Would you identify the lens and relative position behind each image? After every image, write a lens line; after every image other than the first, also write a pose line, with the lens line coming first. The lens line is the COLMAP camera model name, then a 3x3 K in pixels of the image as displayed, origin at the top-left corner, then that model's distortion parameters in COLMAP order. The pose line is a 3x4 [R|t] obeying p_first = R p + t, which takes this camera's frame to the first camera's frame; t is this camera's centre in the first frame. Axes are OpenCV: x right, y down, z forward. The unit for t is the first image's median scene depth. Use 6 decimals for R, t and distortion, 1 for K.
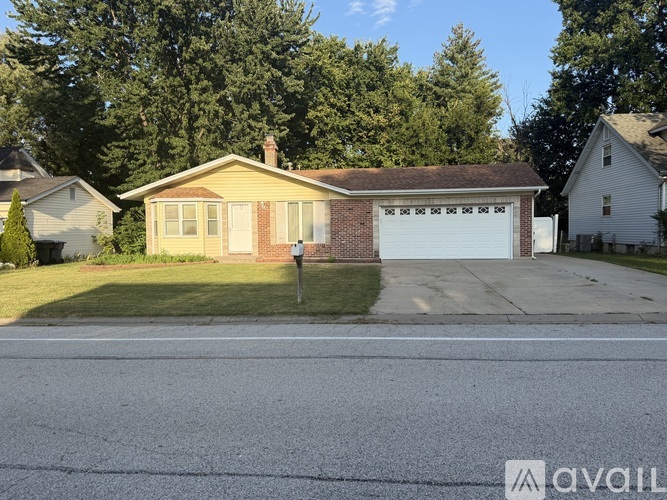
lens RADIAL K [[506.1, 0, 332.2], [0, 506.1, 253.7], [0, 0, 1]] dist [0.022635, -0.014640]
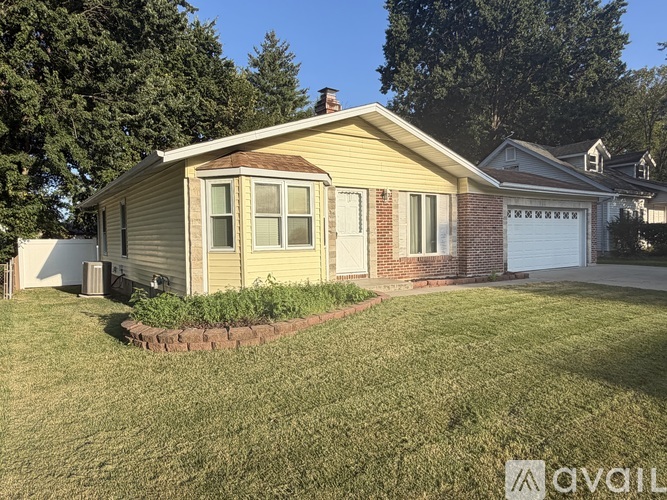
lens RADIAL K [[466.9, 0, 333.9], [0, 466.9, 250.3], [0, 0, 1]] dist [-0.006159, 0.000383]
pose [[0.752300, -0.014069, 0.658670, -0.557380], [0.041943, 0.998767, -0.026573, -0.016633], [-0.657484, 0.047617, 0.751962, 0.609564]]
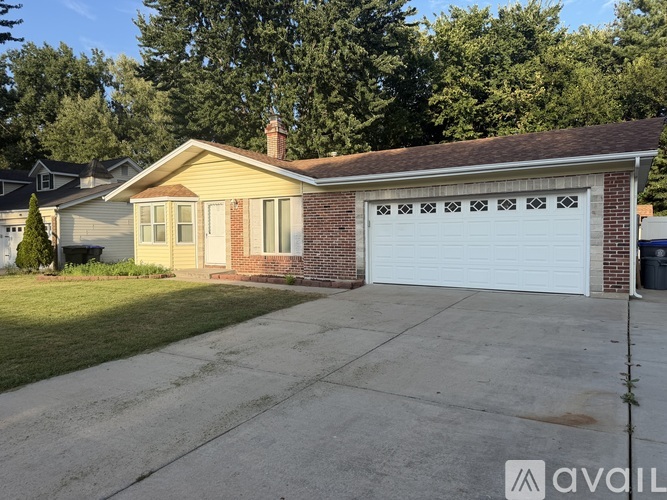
lens RADIAL K [[474.7, 0, 339.1], [0, 474.7, 246.1], [0, 0, 1]] dist [-0.000392, -0.000389]
pose [[0.901061, 0.014561, -0.433448, 0.314259], [-0.023007, 0.999634, -0.014245, -0.025707], [0.433082, 0.022808, 0.901066, 0.418935]]
